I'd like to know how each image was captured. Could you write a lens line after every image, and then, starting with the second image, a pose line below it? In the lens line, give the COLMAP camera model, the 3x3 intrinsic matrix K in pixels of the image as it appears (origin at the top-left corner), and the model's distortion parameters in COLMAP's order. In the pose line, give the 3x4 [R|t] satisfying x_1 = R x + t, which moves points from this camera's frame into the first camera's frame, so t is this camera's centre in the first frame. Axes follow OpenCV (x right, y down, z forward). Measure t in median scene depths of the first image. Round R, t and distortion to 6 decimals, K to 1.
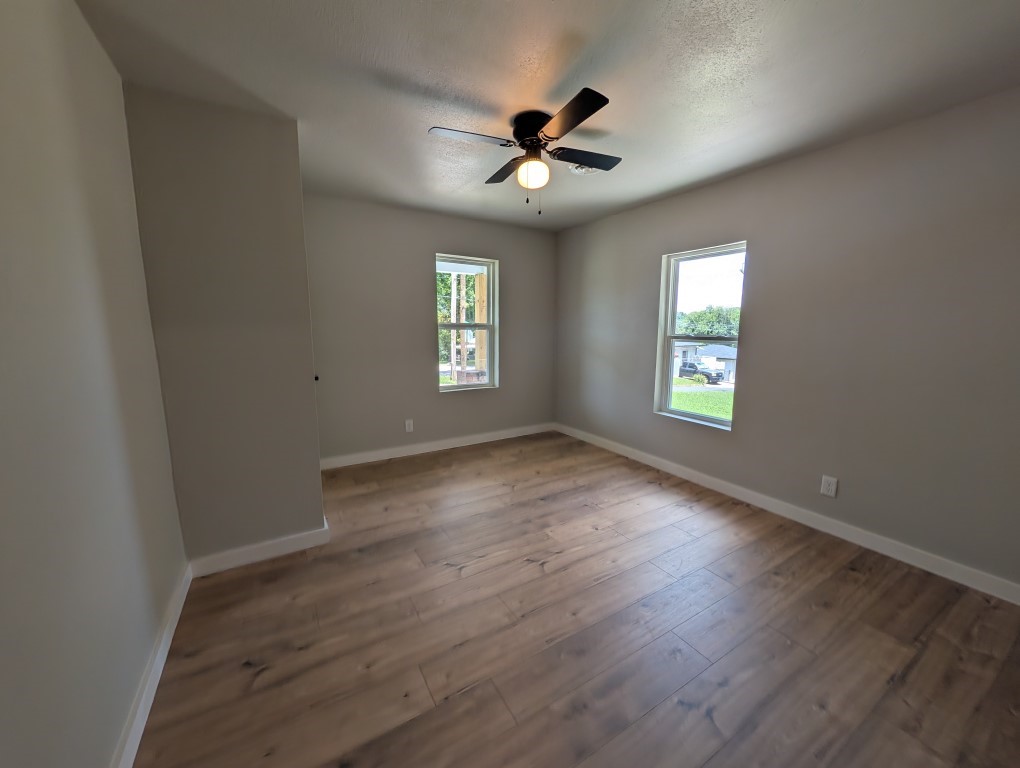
lens RADIAL K [[393.4, 0, 509.0], [0, 393.4, 380.8], [0, 0, 1]] dist [0.000591, 0.000336]
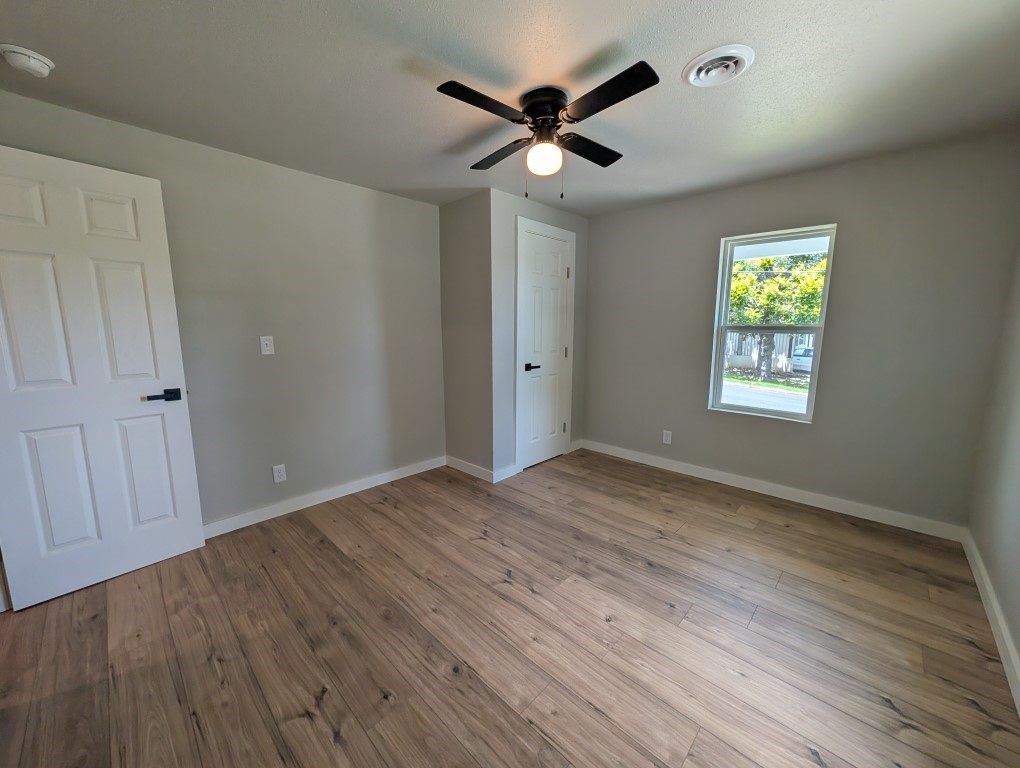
lens RADIAL K [[390.7, 0, 510.0], [0, 390.7, 384.0], [0, 0, 1]] dist [-0.002579, 0.000214]
pose [[0.259187, 0.139491, -0.955701, 0.902267], [-0.134382, 0.985099, 0.107337, -0.101015], [0.956433, 0.100609, 0.274070, 0.693411]]
